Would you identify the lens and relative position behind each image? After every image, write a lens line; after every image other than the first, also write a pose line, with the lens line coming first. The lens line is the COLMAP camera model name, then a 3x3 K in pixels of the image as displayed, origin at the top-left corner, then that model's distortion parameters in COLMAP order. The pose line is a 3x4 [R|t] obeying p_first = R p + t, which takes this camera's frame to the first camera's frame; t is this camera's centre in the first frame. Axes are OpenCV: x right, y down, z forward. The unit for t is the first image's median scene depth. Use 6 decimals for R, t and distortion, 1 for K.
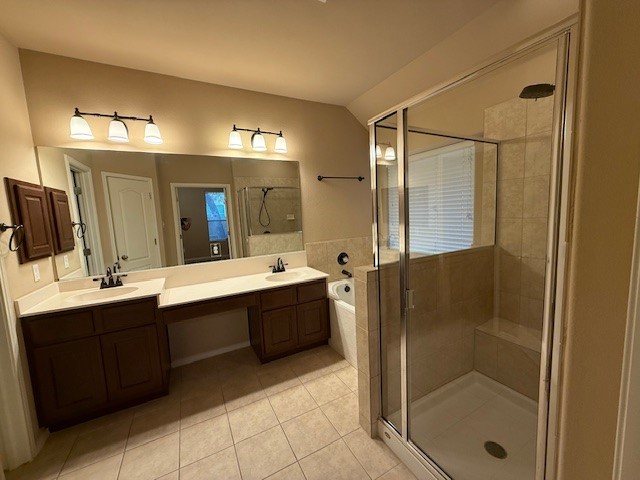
lens RADIAL K [[255.2, 0, 319.6], [0, 255.2, 238.5], [0, 0, 1]] dist [0.002092, 0.000025]
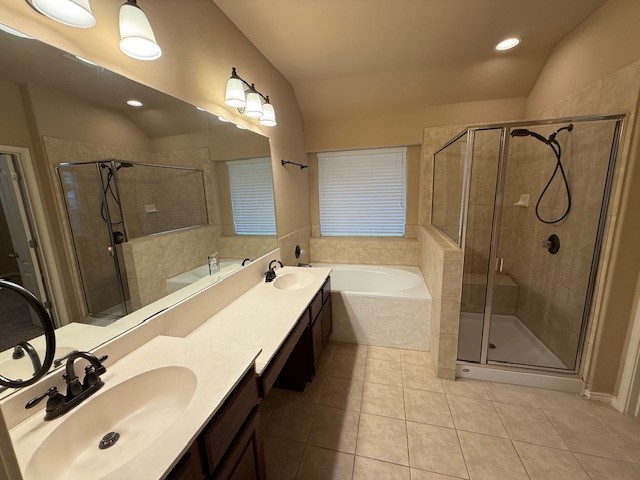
lens RADIAL K [[255.2, 0, 319.6], [0, 255.2, 238.5], [0, 0, 1]] dist [0.002092, 0.000025]
pose [[0.677607, -0.110327, 0.727101, -0.705057], [0.076003, 0.993895, 0.079978, -0.049439], [-0.731486, 0.001068, 0.681856, 0.397764]]
